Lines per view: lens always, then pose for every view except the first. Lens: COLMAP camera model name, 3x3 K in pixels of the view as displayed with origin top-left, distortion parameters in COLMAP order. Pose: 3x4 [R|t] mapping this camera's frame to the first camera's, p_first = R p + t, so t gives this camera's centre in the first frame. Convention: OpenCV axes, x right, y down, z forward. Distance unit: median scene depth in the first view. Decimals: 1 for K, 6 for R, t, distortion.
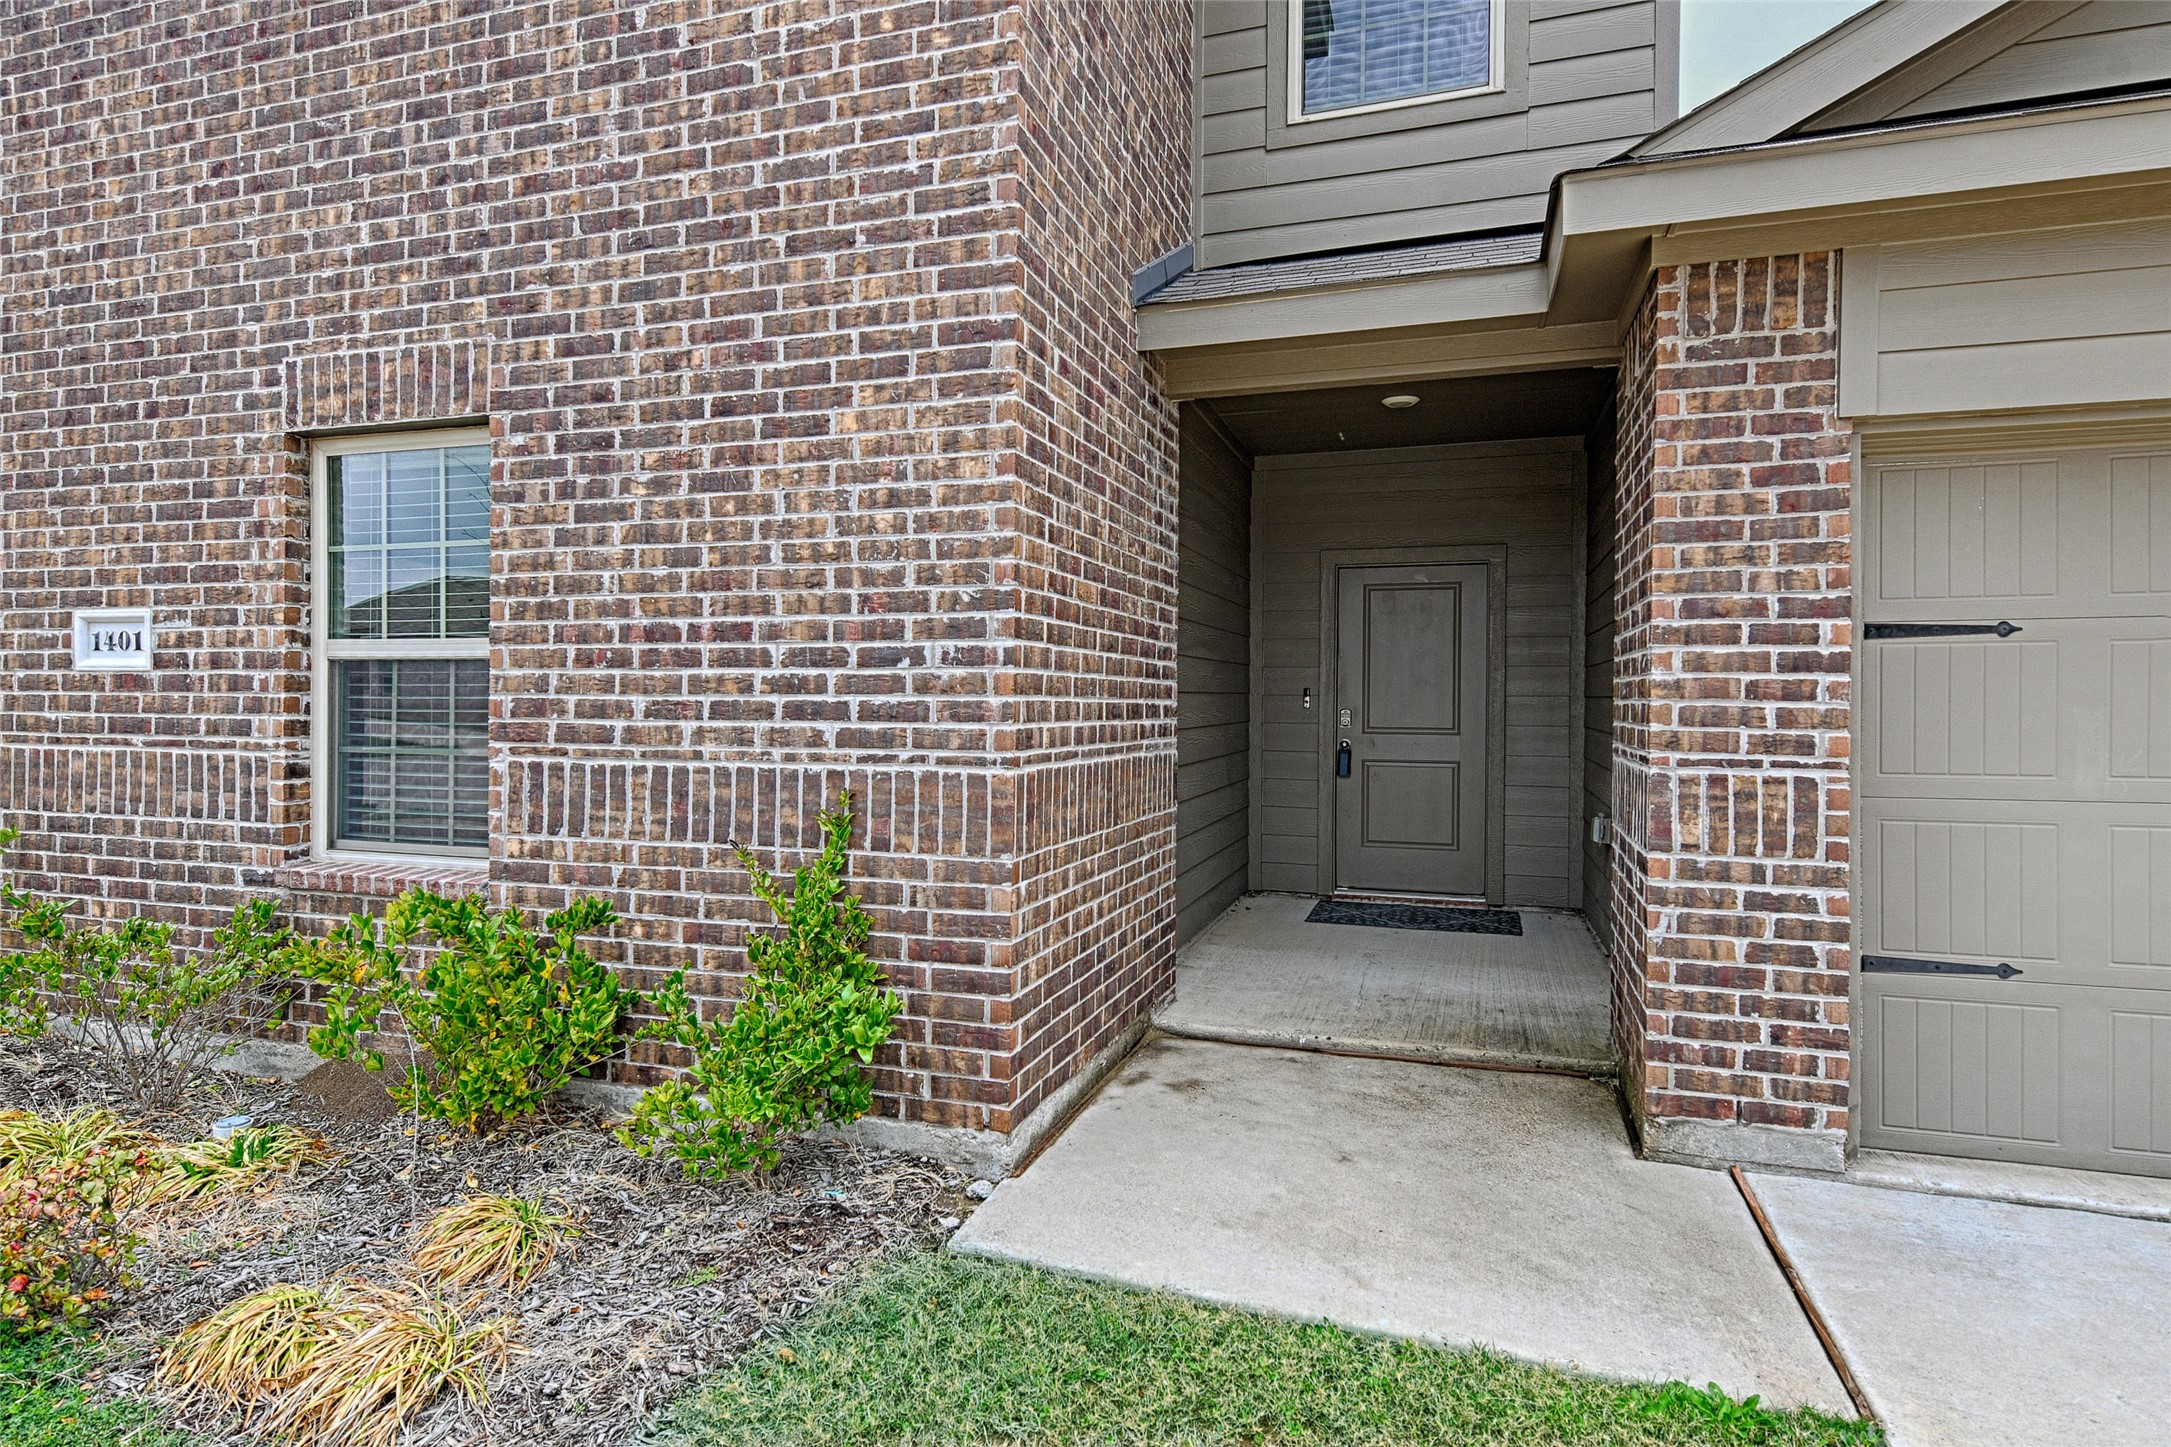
lens RADIAL K [[1056.0, 0, 1122.9], [0, 1056.0, 706.1], [0, 0, 1]] dist [0.010886, -0.002098]
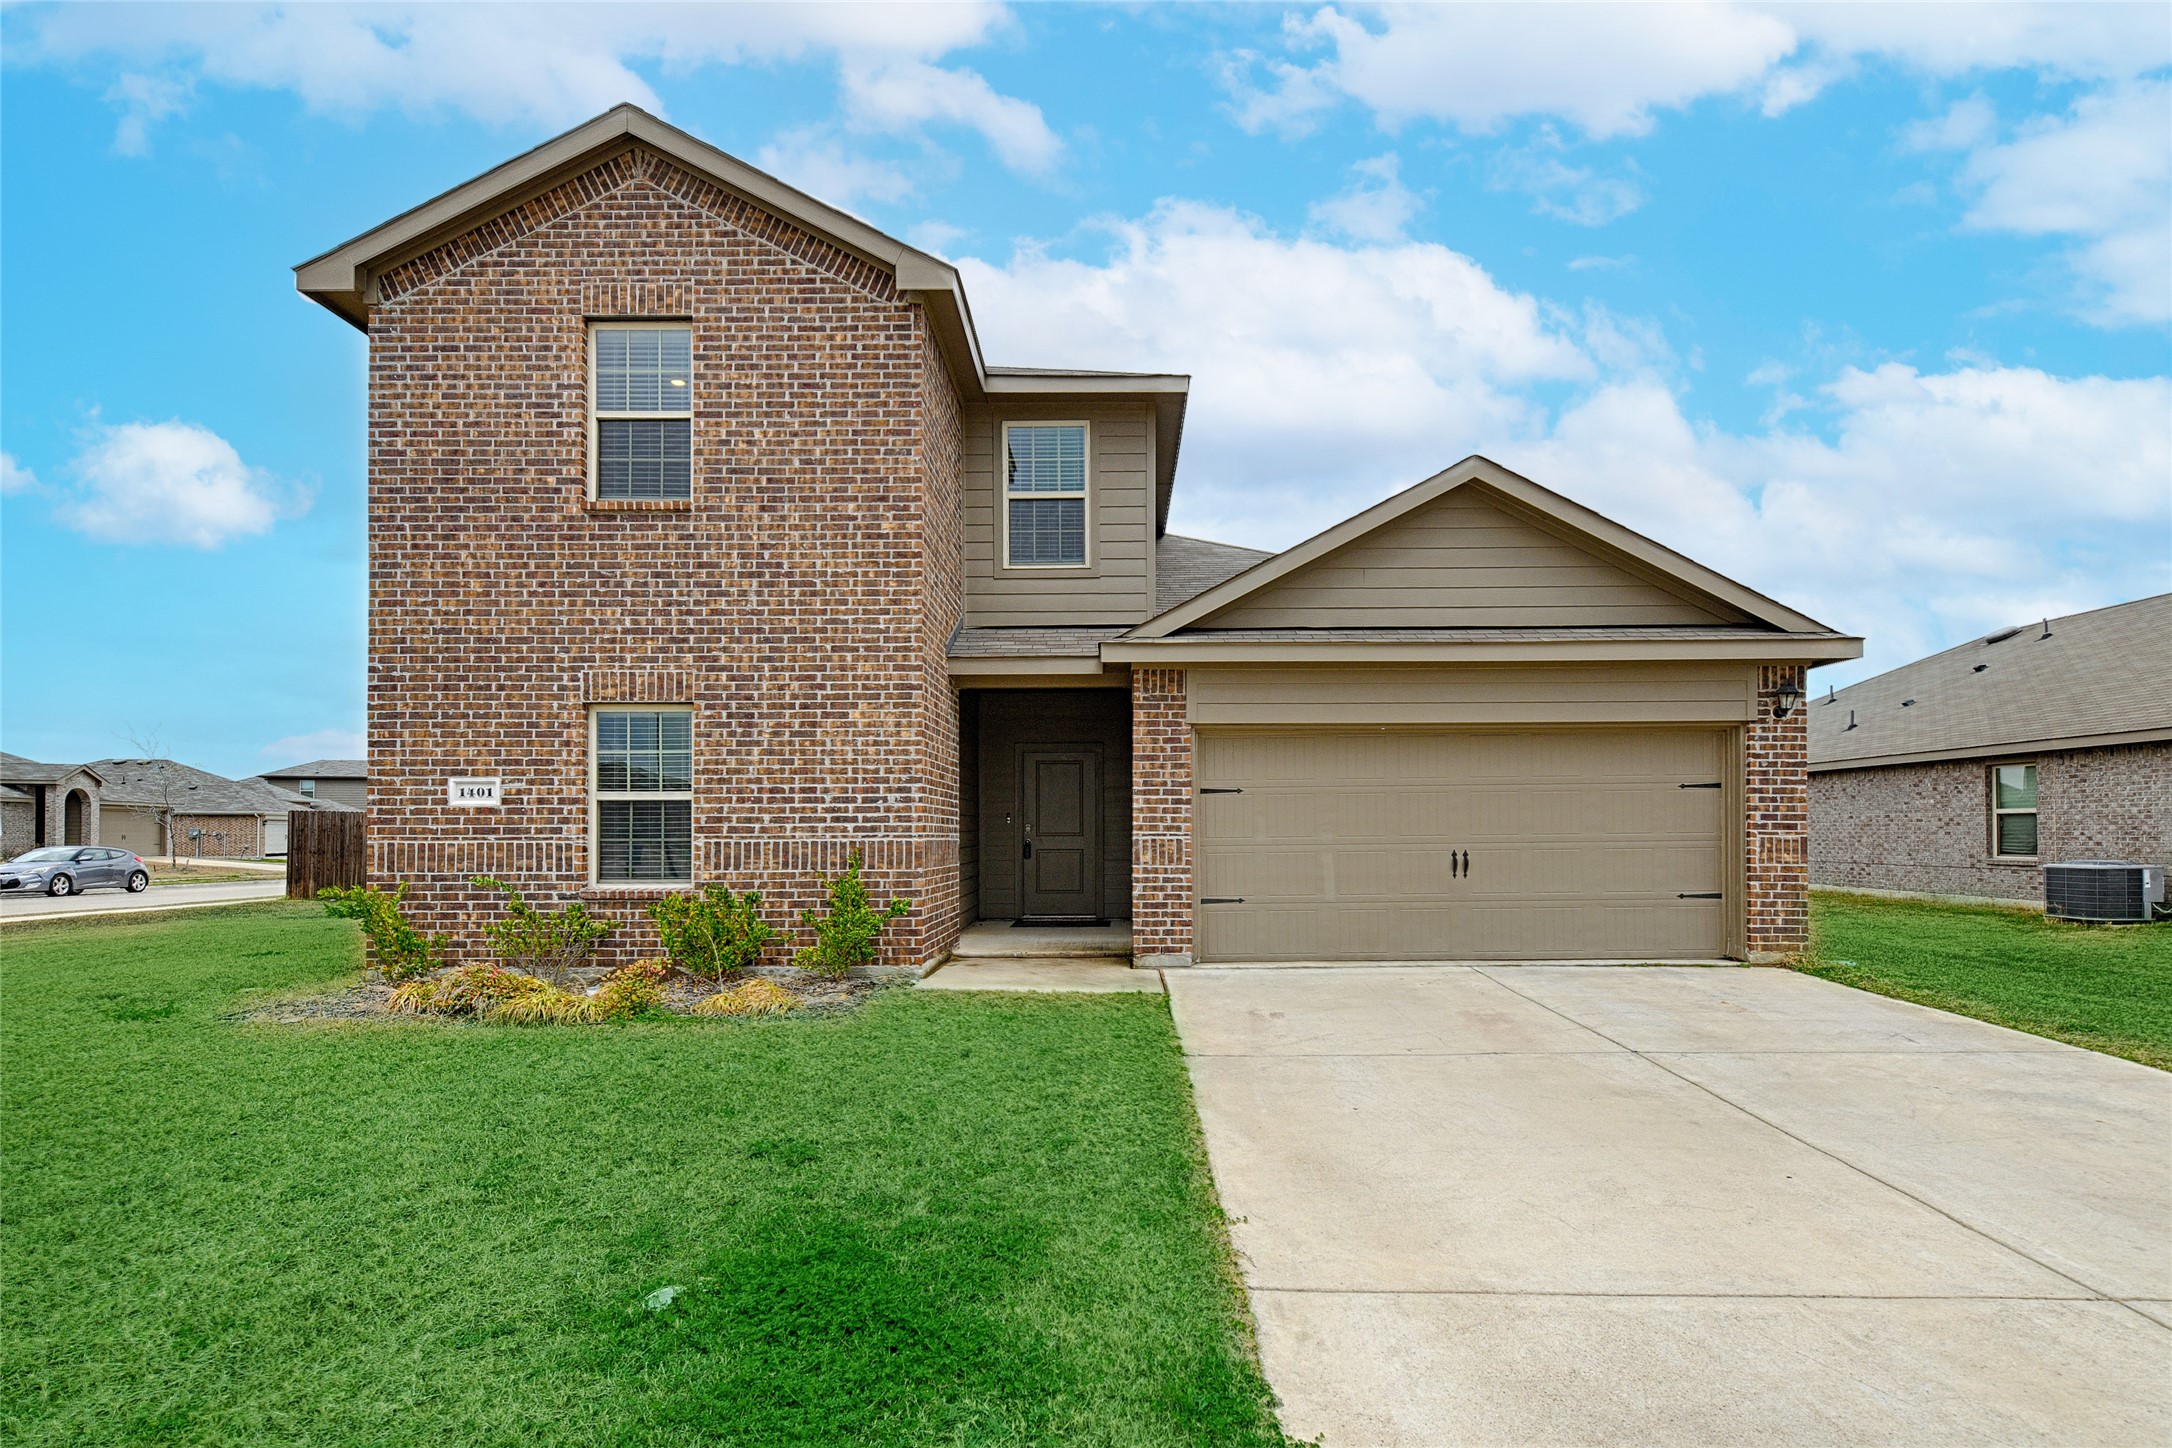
lens RADIAL K [[915.3, 0, 1082.9], [0, 915.3, 825.6], [0, 0, 1]] dist [0.004652, 0.000506]
pose [[0.960444, -0.008313, 0.278350, -0.342392], [0.011342, 0.999893, -0.009272, 0.047618], [-0.278243, 0.012062, 0.960435, -1.384347]]
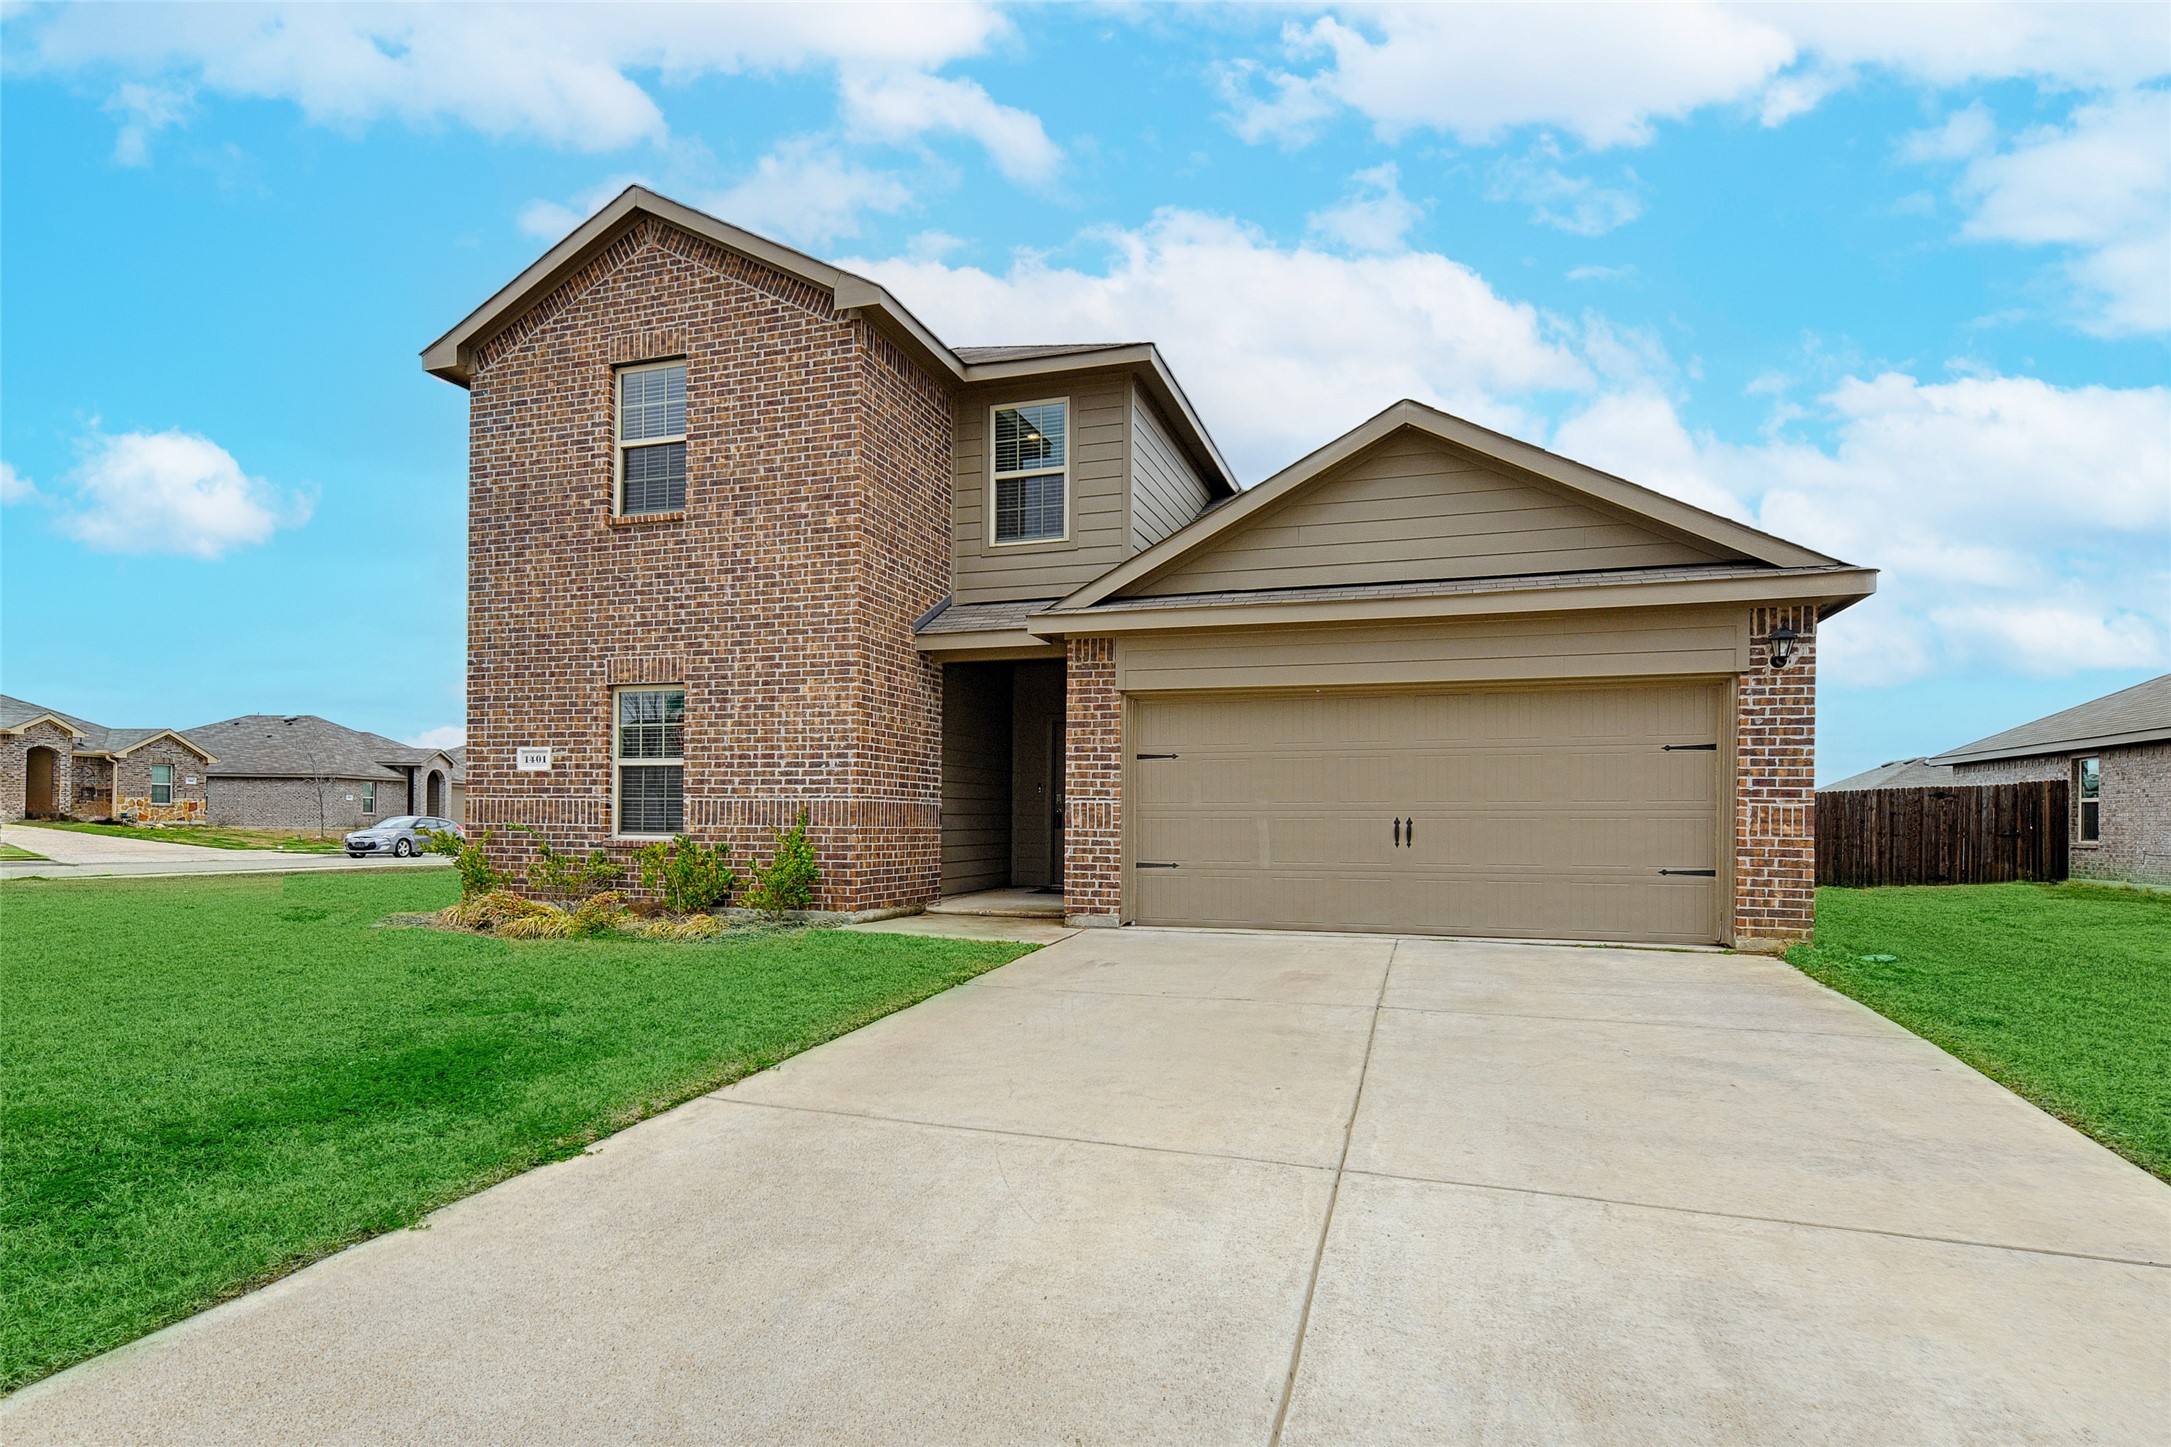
lens RADIAL K [[1024.6, 0, 1080.3], [0, 1024.6, 818.3], [0, 0, 1]] dist [0.006110, -0.000429]
pose [[0.999977, 0.001962, -0.006540, 0.544982], [-0.001994, 0.999986, -0.004874, 0.120427], [0.006530, 0.004887, 0.999967, -1.929475]]
